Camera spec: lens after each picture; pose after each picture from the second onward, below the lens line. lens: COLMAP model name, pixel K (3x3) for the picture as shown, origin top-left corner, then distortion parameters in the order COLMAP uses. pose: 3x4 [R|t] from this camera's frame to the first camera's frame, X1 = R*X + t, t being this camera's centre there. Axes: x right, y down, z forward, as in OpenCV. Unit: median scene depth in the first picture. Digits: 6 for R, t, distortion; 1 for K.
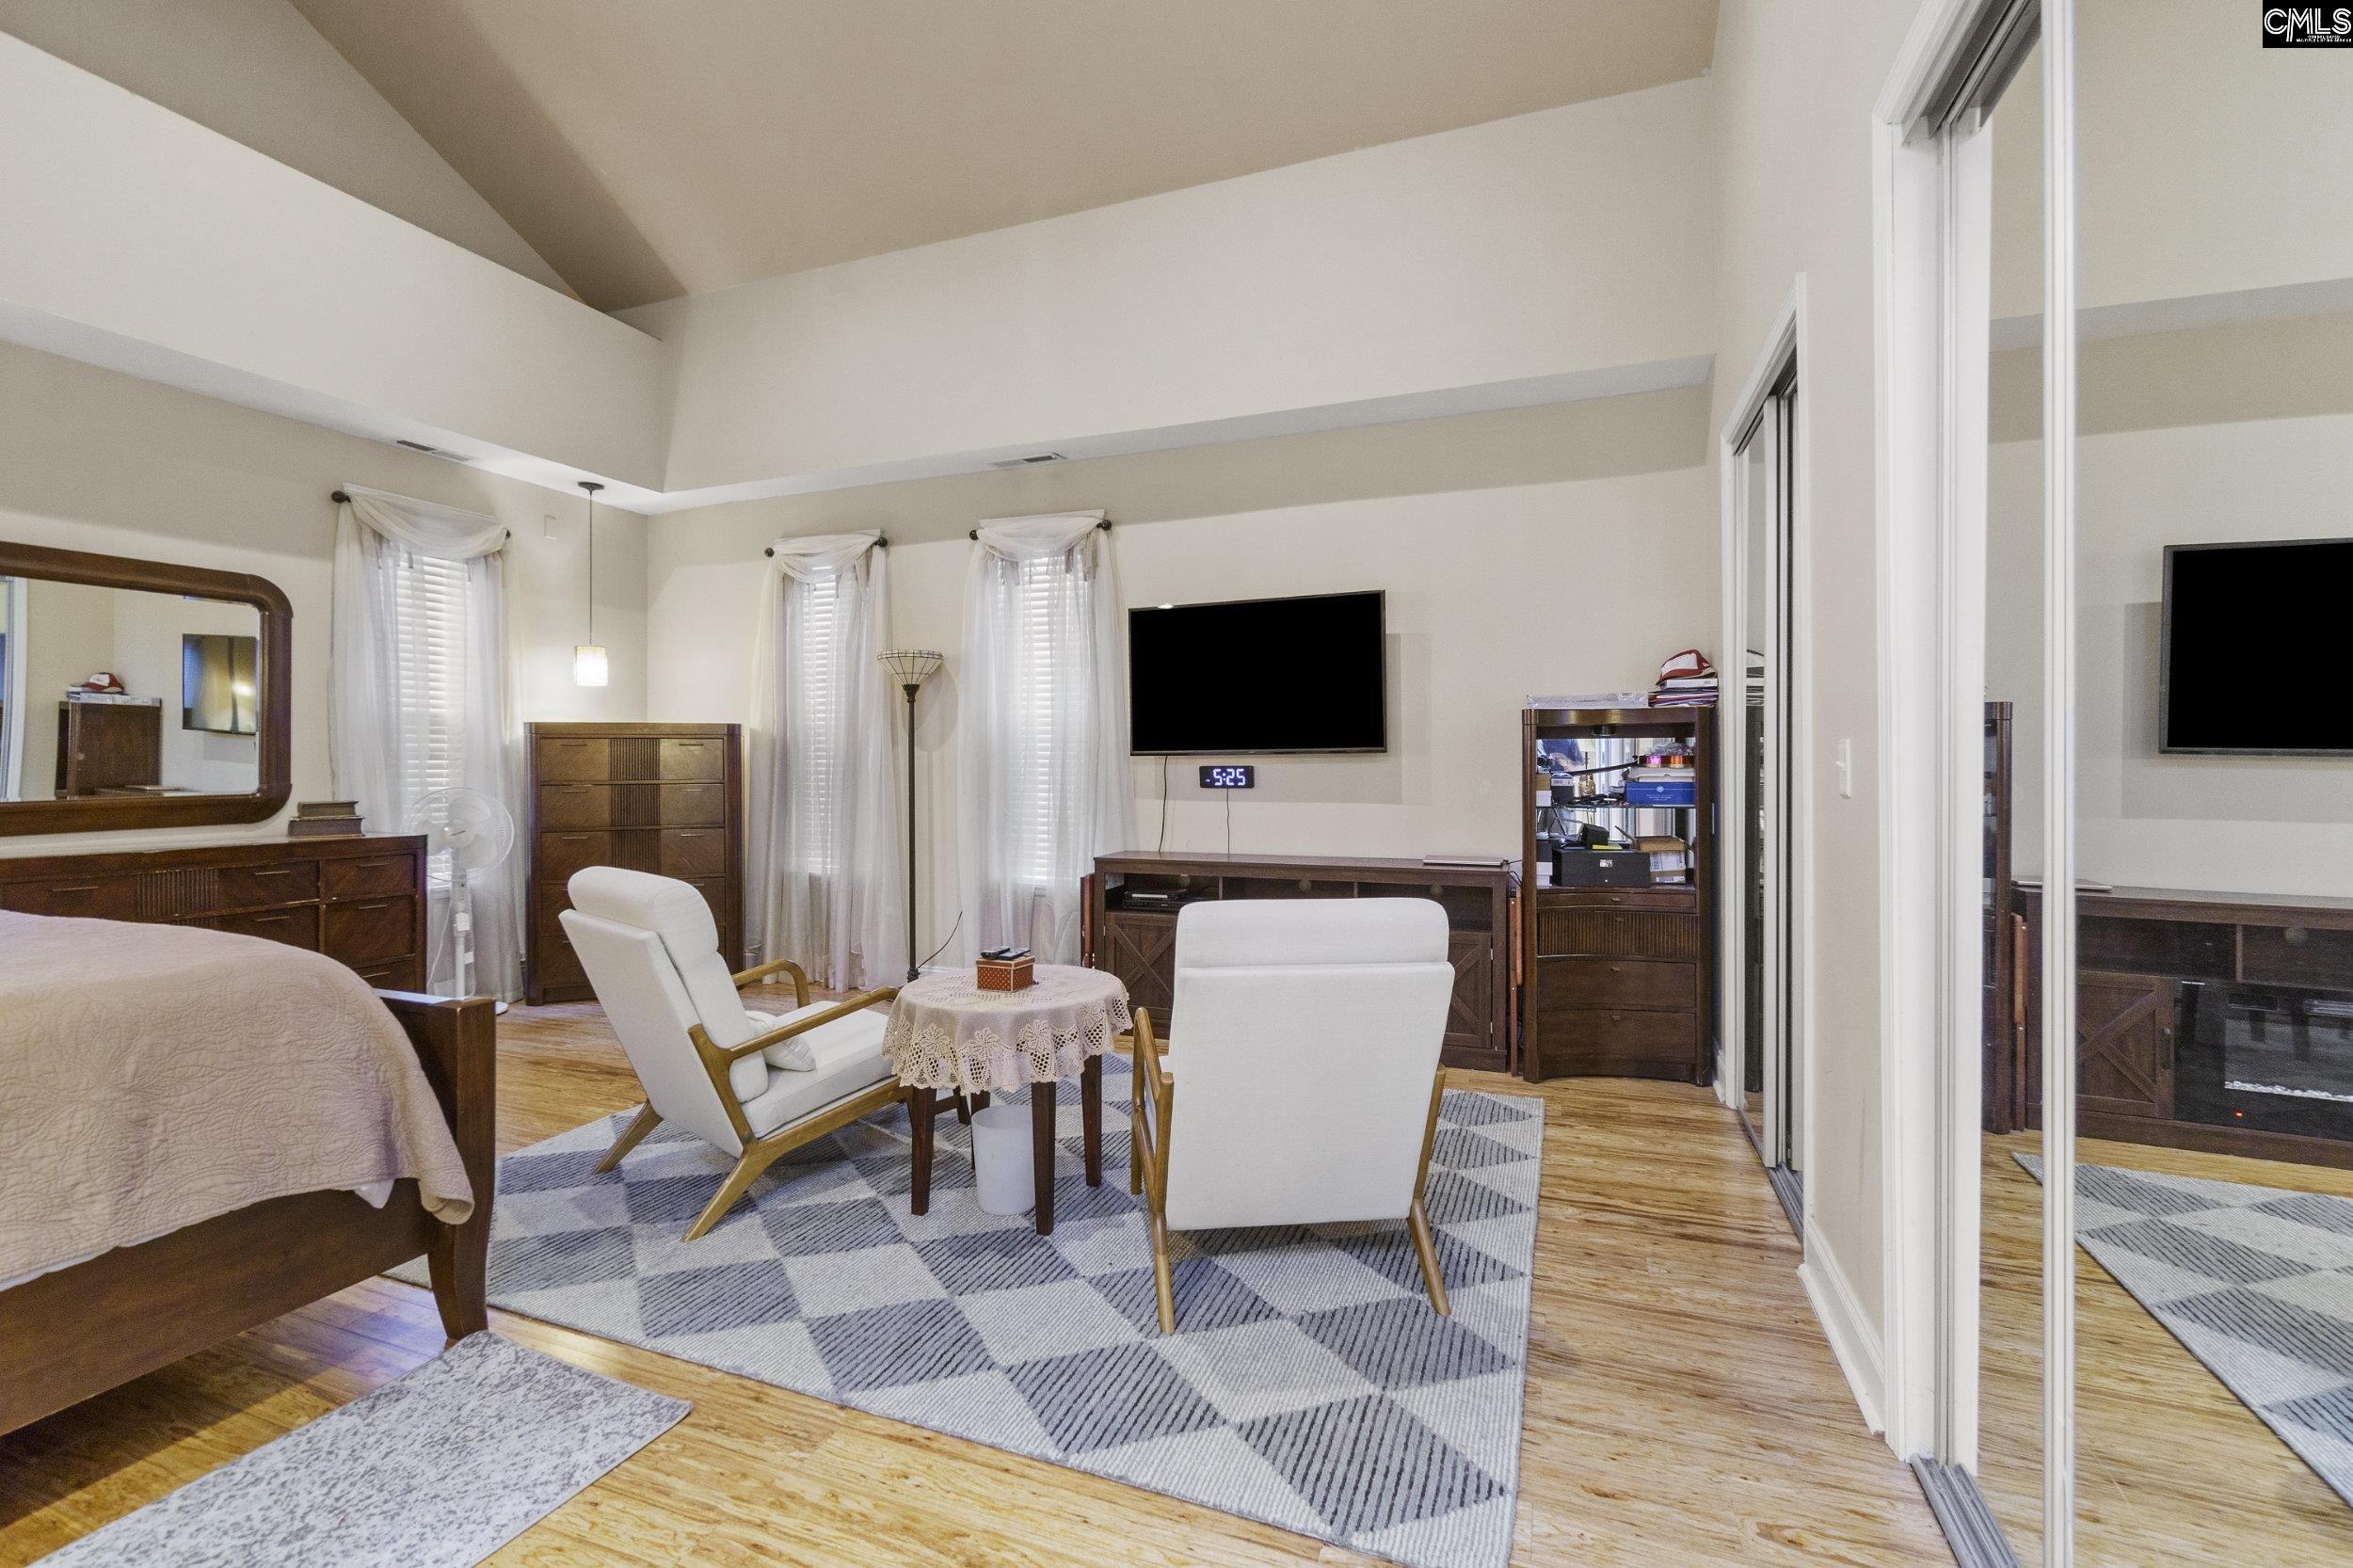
lens RADIAL K [[1012.0, 0, 1166.8], [0, 1012.0, 787.8], [0, 0, 1]] dist [-0.002439, 0.000011]
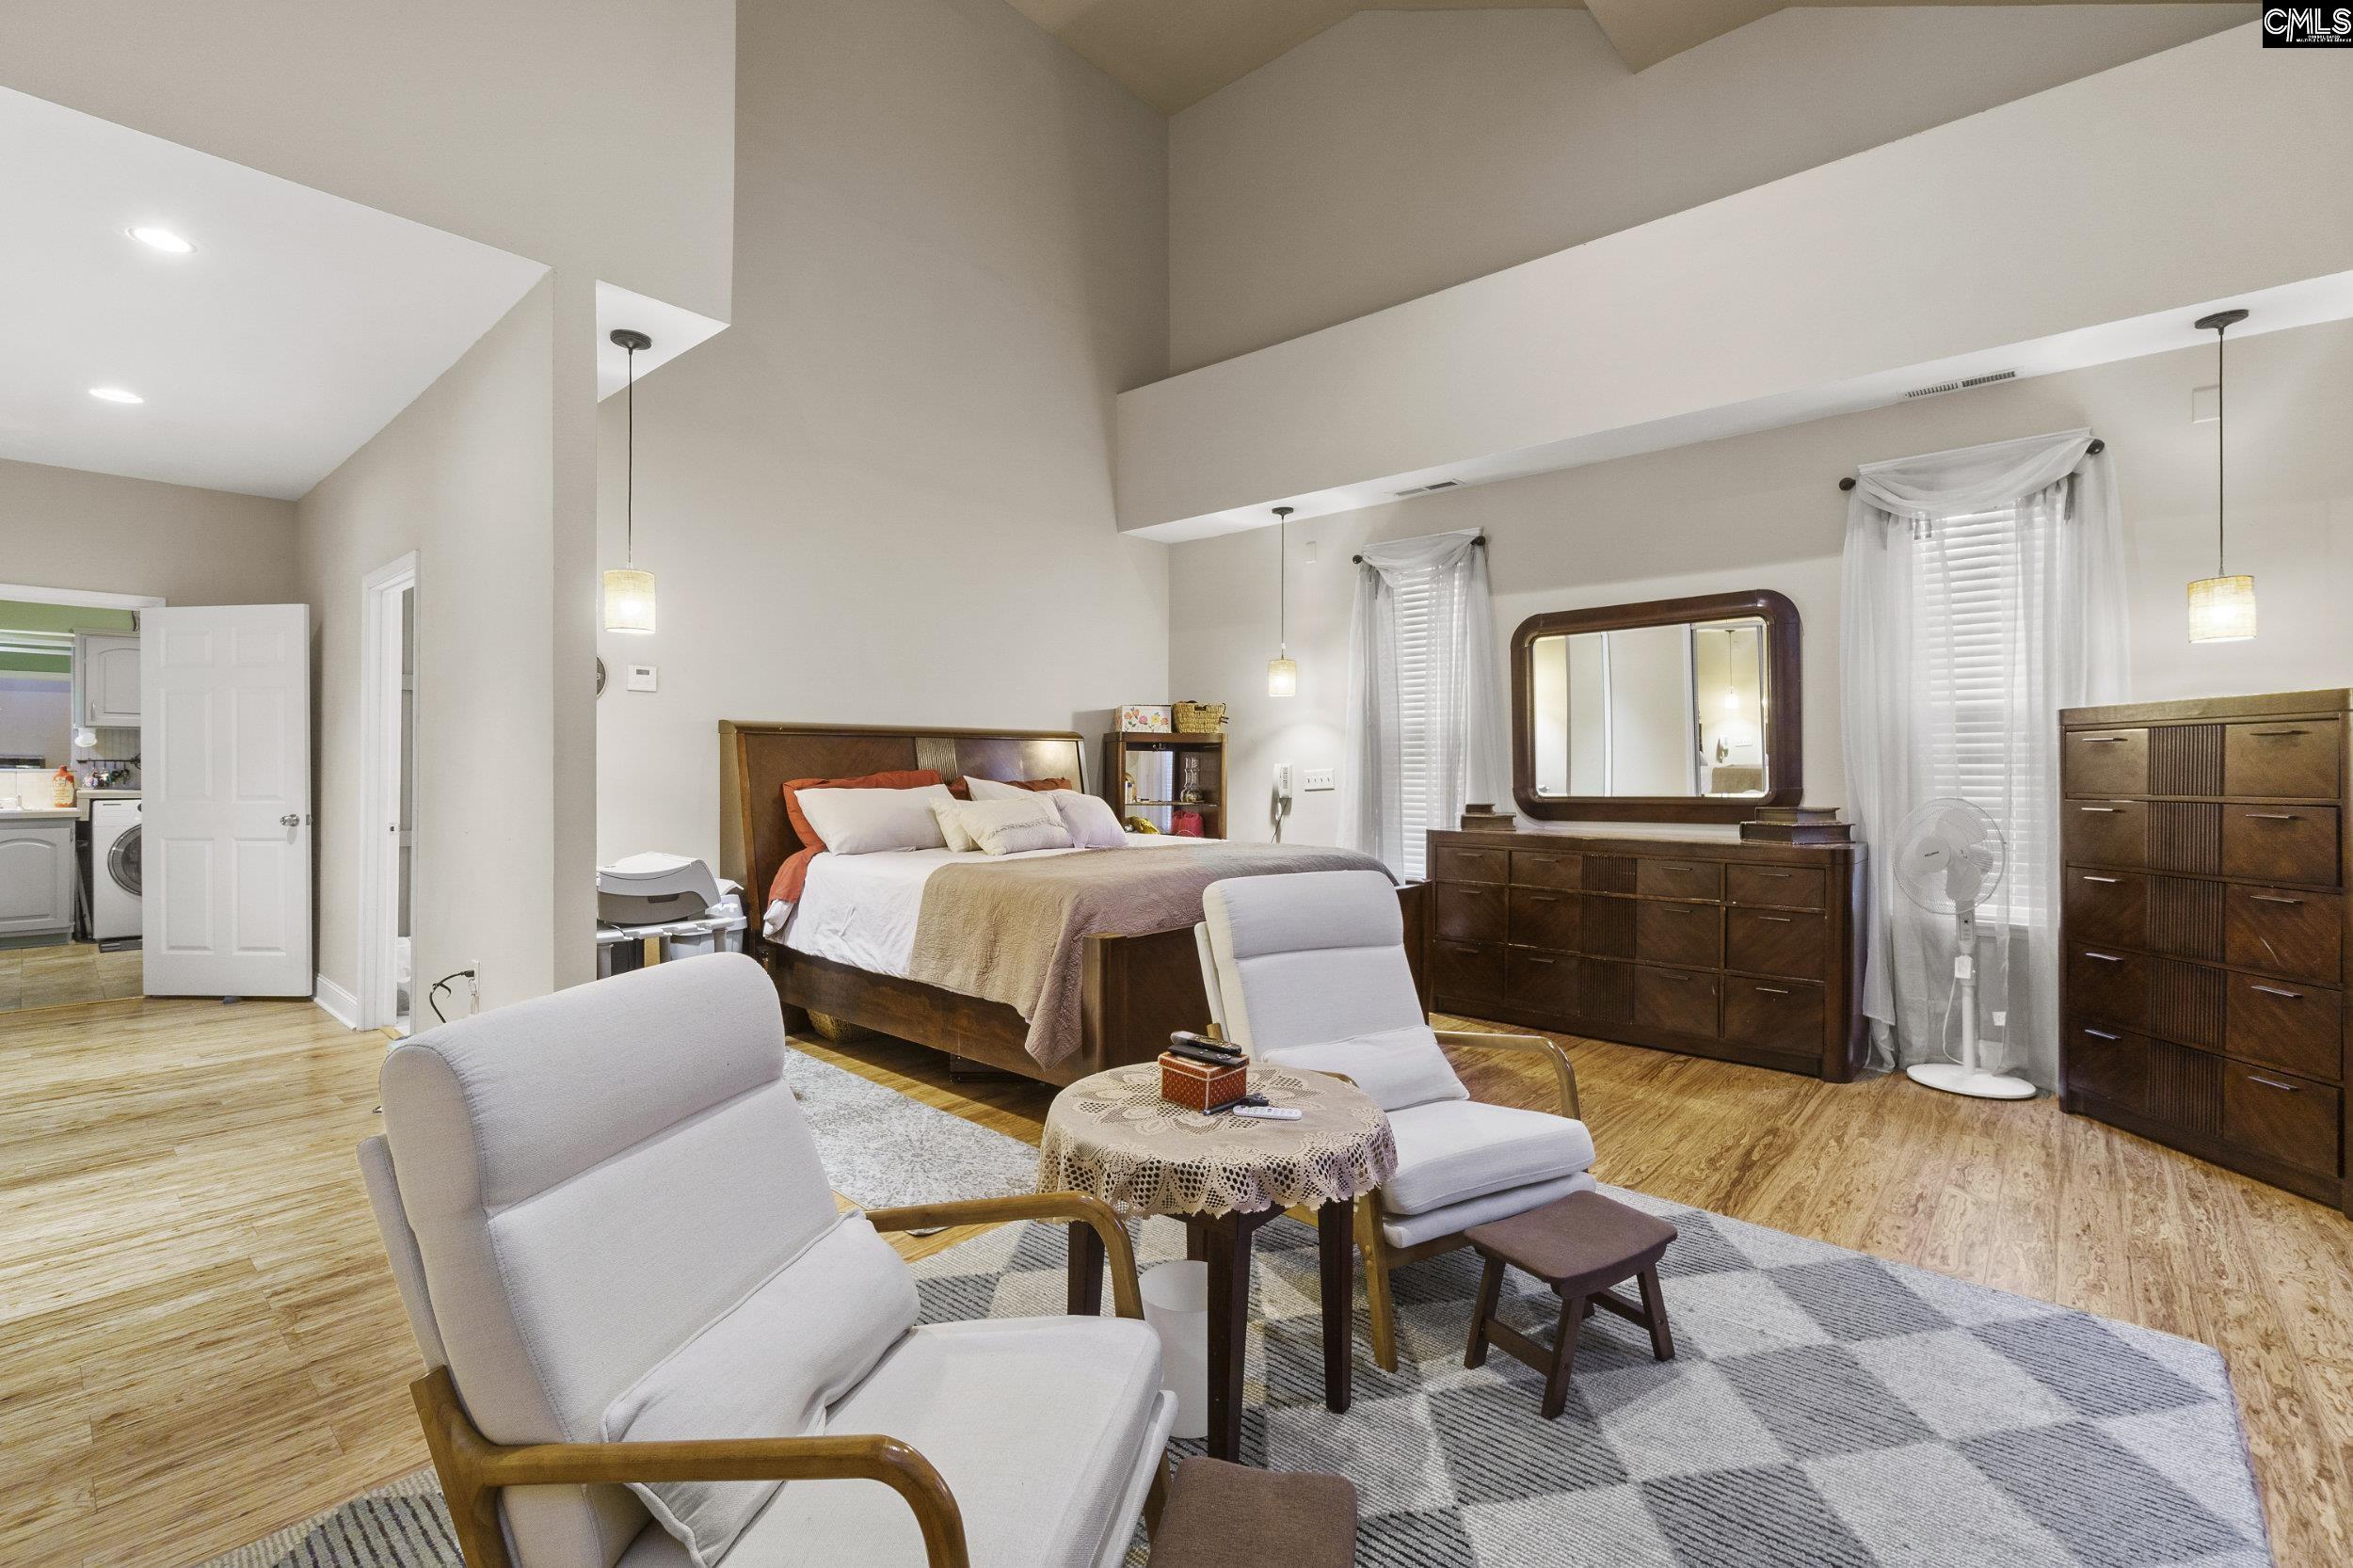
lens RADIAL K [[1012.0, 0, 1166.8], [0, 1012.0, 787.8], [0, 0, 1]] dist [-0.002439, 0.000011]
pose [[-0.346932, 0.018900, -0.937700, 0.287458], [-0.019251, 0.999443, 0.027267, -0.018365], [0.937693, 0.027512, -0.346375, 0.737924]]
